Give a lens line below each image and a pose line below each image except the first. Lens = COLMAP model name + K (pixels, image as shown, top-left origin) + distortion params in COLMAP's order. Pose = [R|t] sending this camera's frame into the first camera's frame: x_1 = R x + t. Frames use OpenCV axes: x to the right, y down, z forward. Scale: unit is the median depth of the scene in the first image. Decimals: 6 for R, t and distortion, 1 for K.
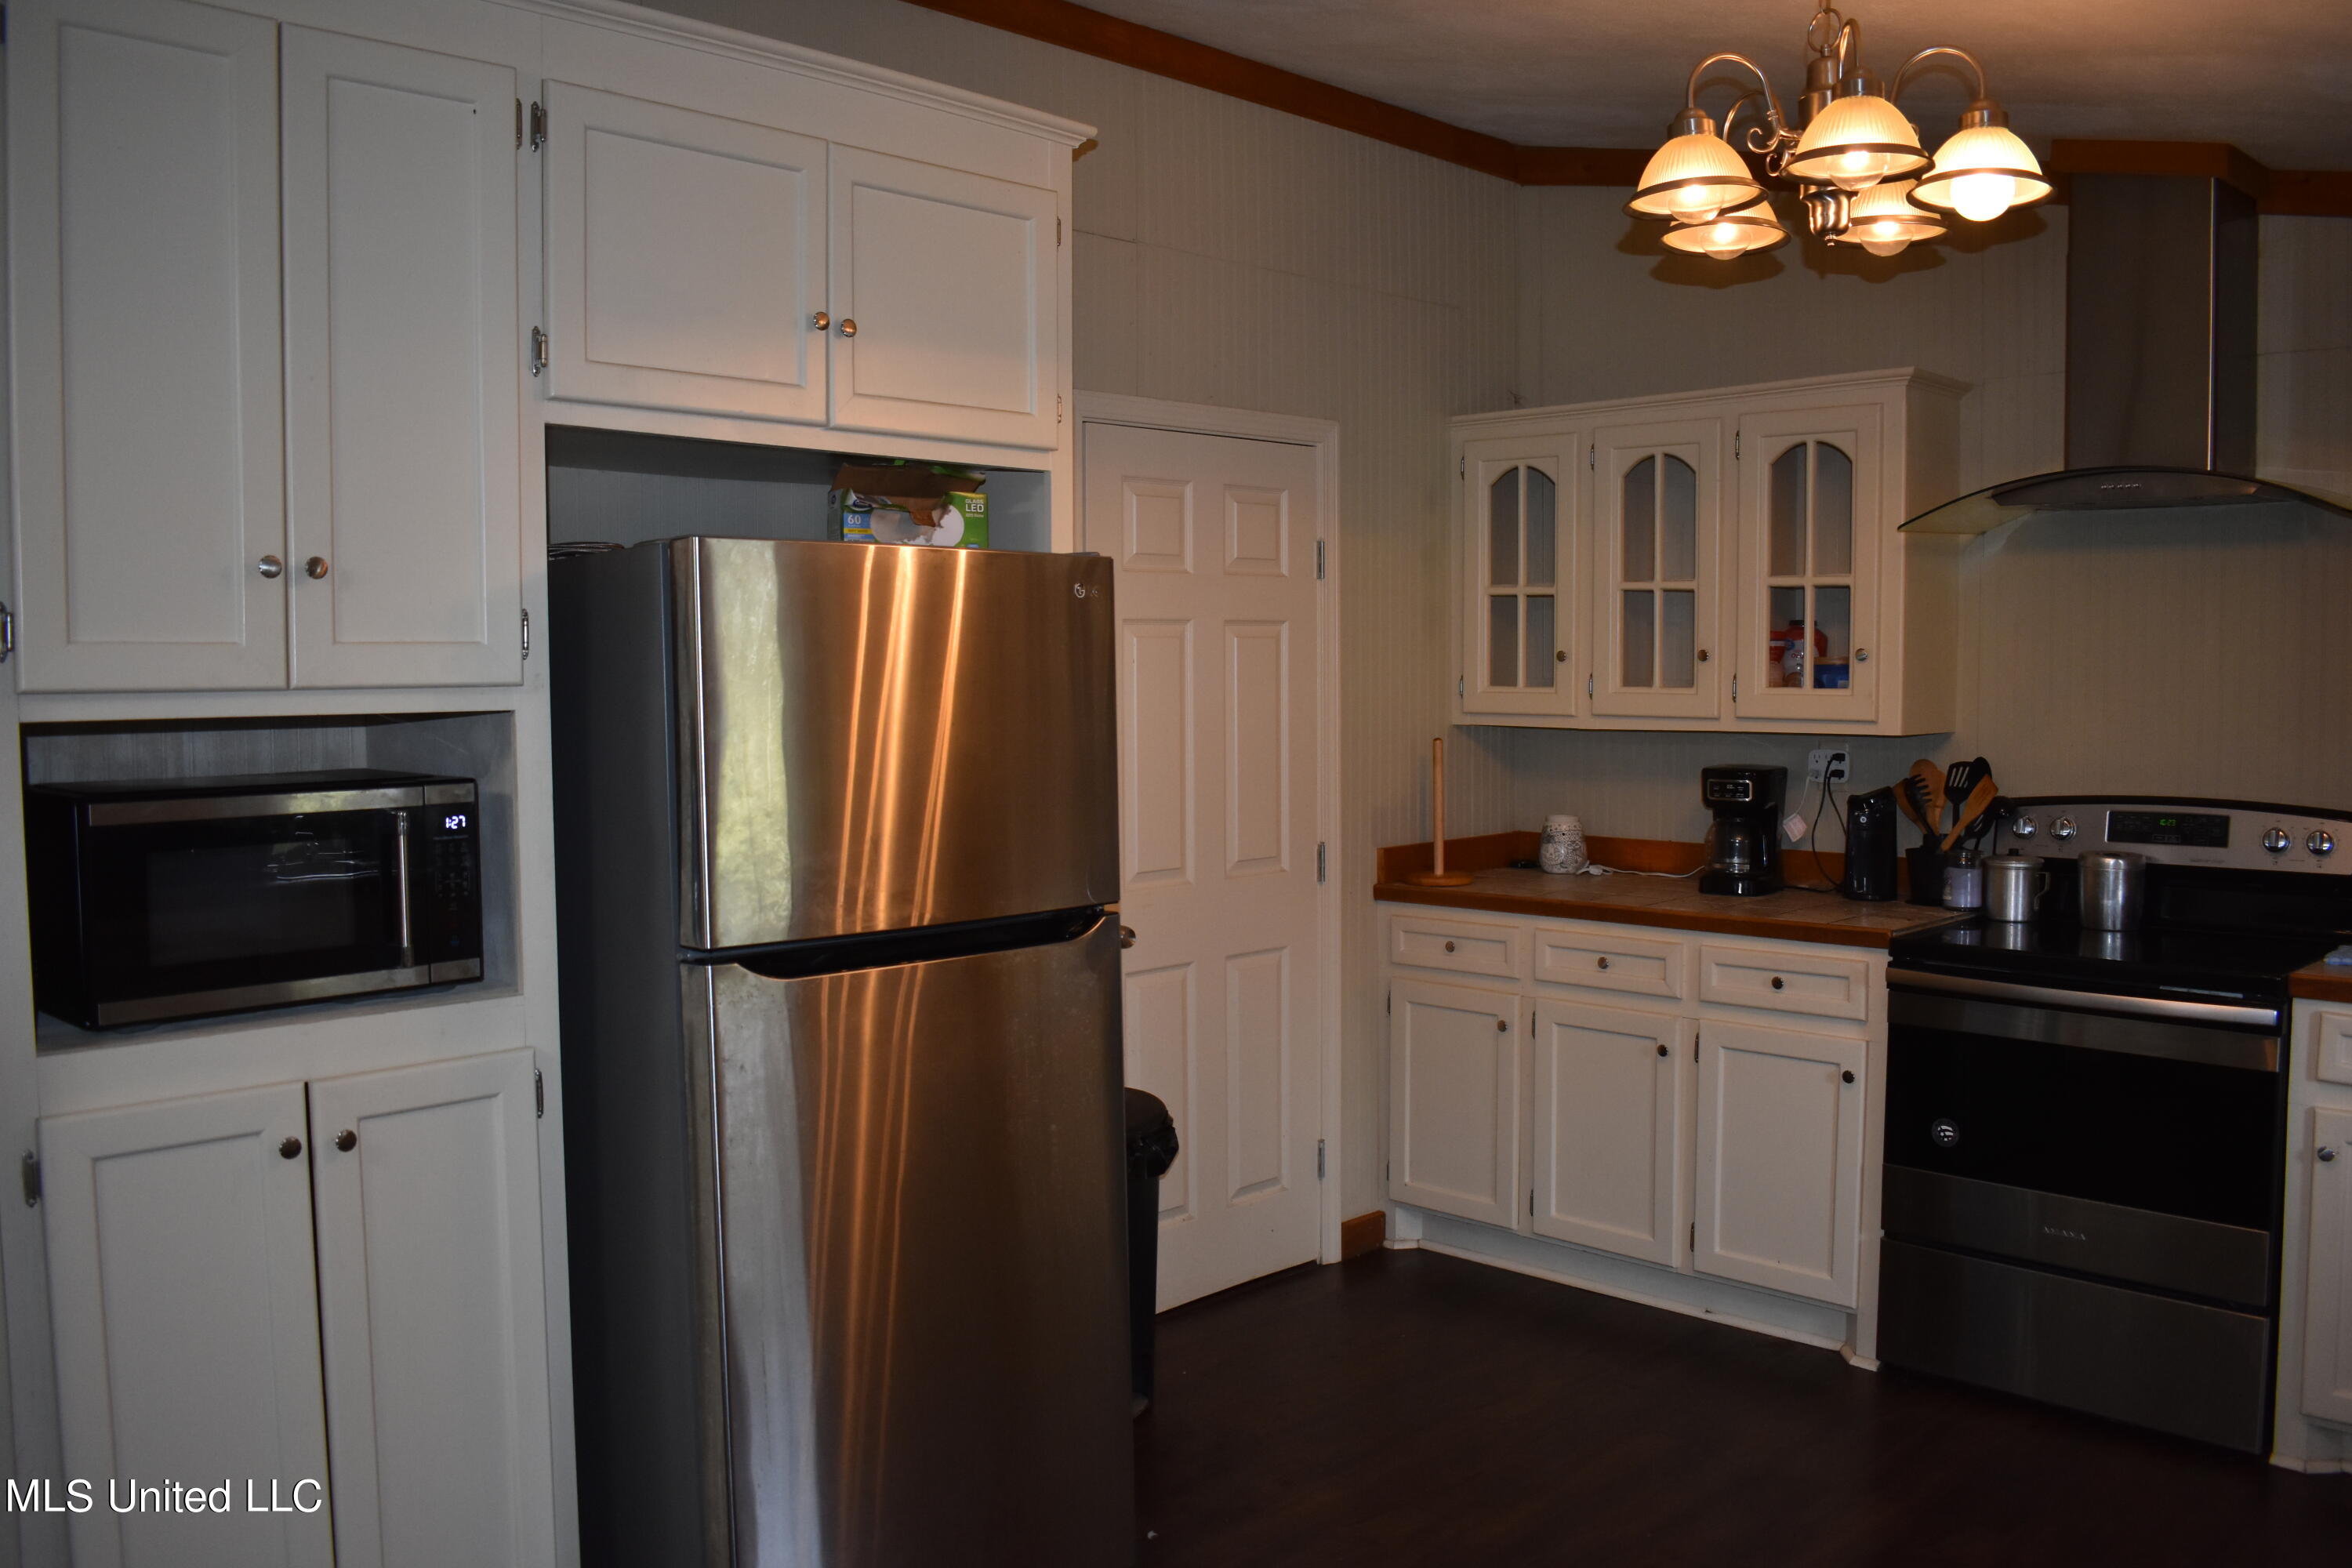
lens RADIAL K [[1915.1, 0, 1176.0], [0, 1915.1, 784.0], [0, 0, 1]] dist [-0.082476, 0.003655]
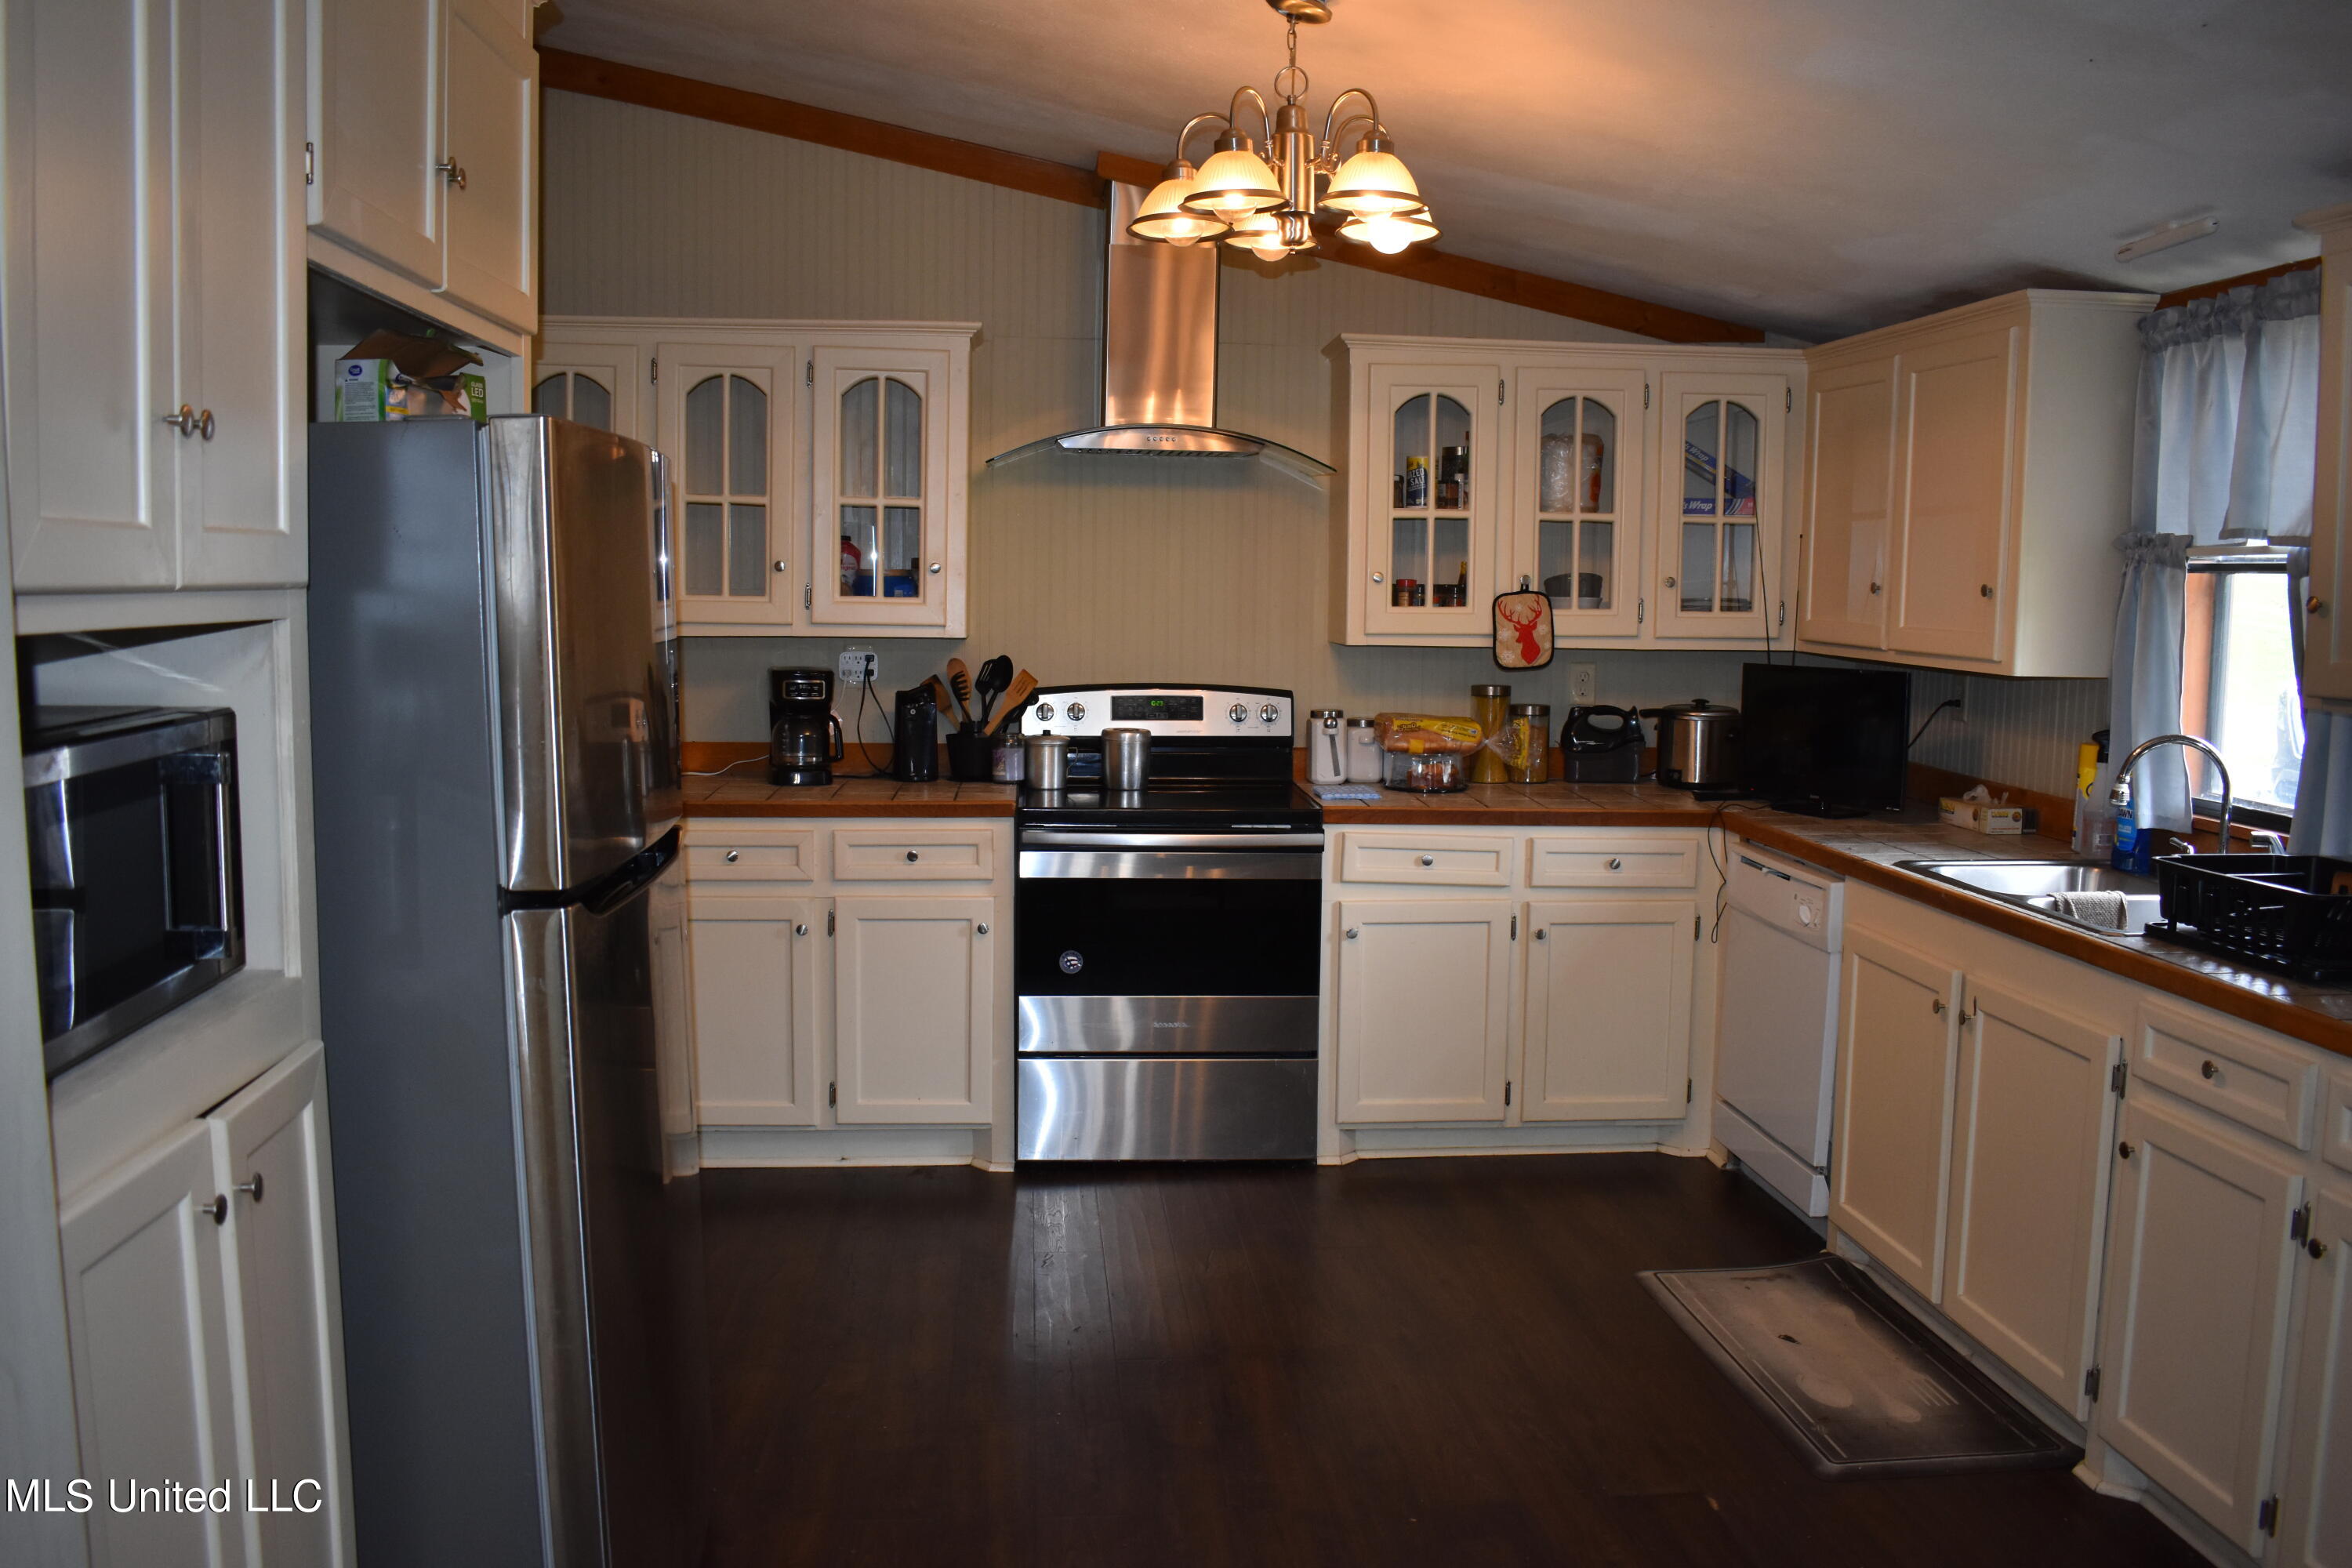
lens RADIAL K [[1854.4, 0, 1176.0], [0, 1854.4, 784.0], [0, 0, 1]] dist [-0.092144, 0.009834]
pose [[0.647007, -0.064541, 0.759748, -0.413994], [0.030663, 0.997808, 0.058651, 0.001560], [-0.761867, -0.014652, 0.647567, 0.158984]]
